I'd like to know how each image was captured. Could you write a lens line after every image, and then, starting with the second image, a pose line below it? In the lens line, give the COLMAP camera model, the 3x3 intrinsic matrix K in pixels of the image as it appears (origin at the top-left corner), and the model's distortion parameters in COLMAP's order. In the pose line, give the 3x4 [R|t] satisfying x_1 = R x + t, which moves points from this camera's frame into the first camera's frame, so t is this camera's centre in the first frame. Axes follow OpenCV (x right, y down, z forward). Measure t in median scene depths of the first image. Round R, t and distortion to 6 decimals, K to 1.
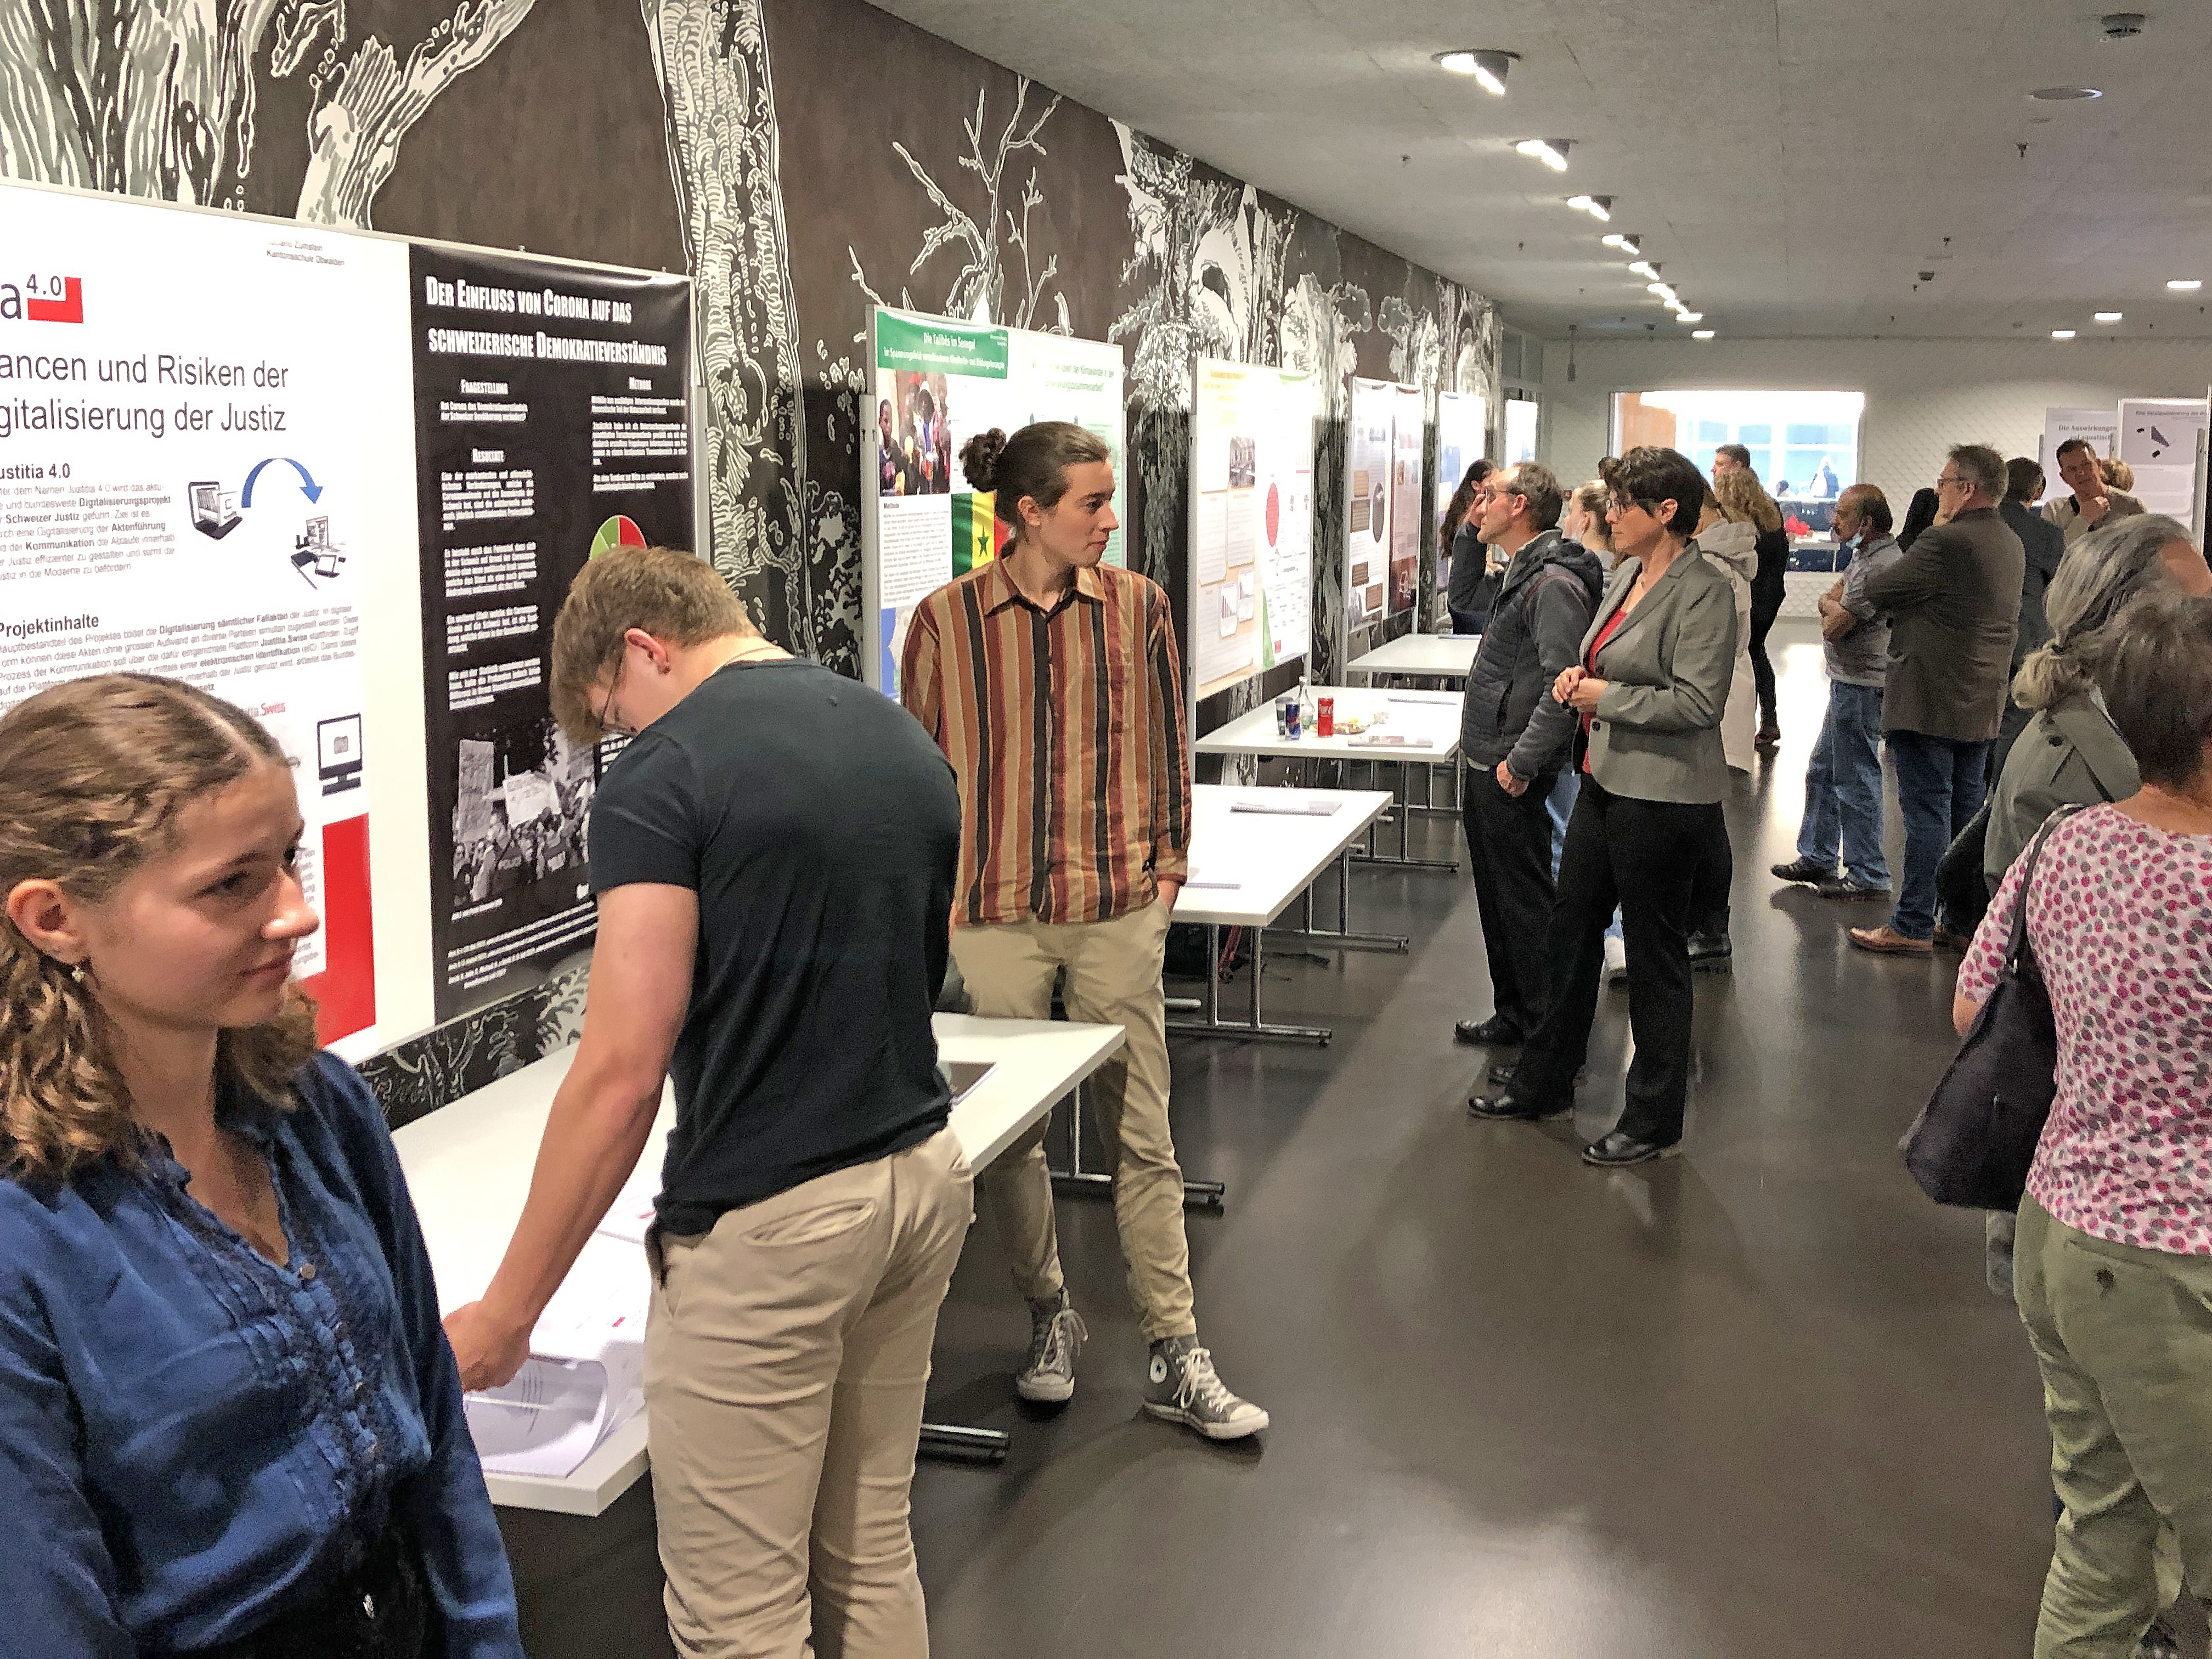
lens RADIAL K [[2296.1, 0, 1108.9], [0, 2296.1, 824.2], [0, 0, 1]] dist [-0.006761, 0.000000]
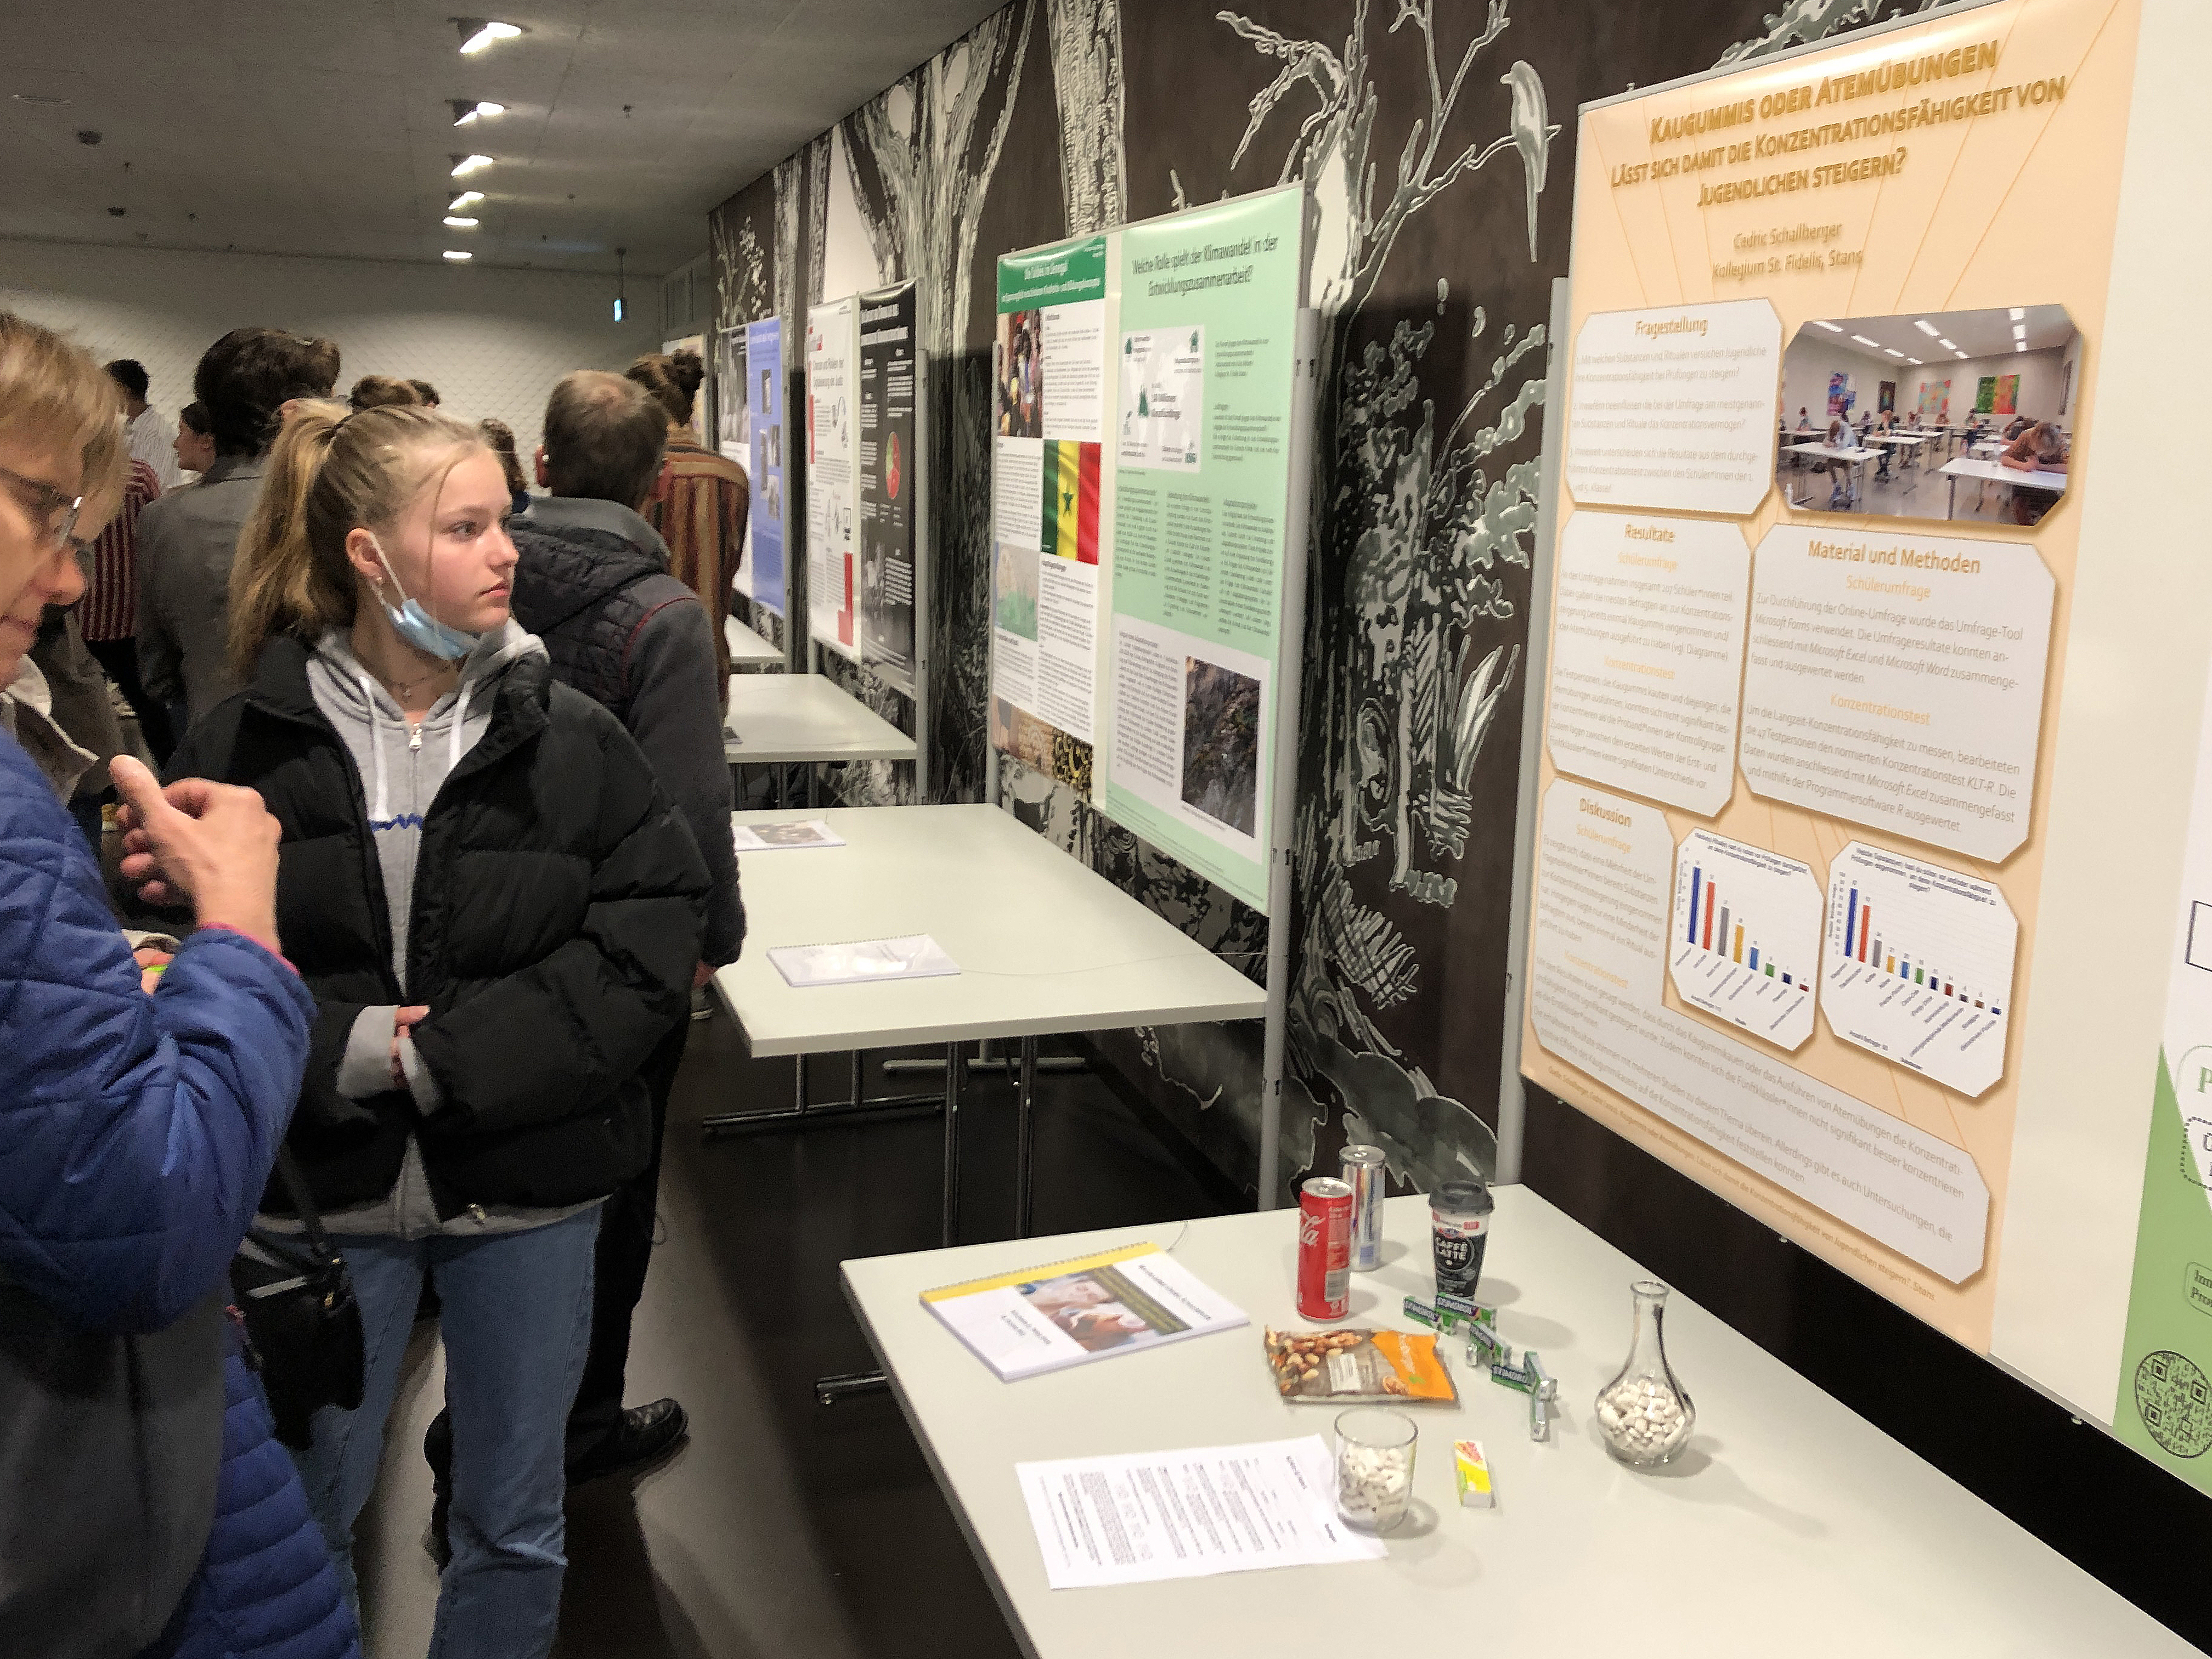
lens RADIAL K [[1953.4, 0, 1111.2], [0, 1953.4, 825.7], [0, 0, 1]] dist [0.013981, 0.001785]
pose [[-0.813604, 0.079288, -0.575988, 0.270027], [-0.137686, 0.936206, 0.323360, -0.185695], [0.564882, 0.342392, -0.750784, 1.201594]]
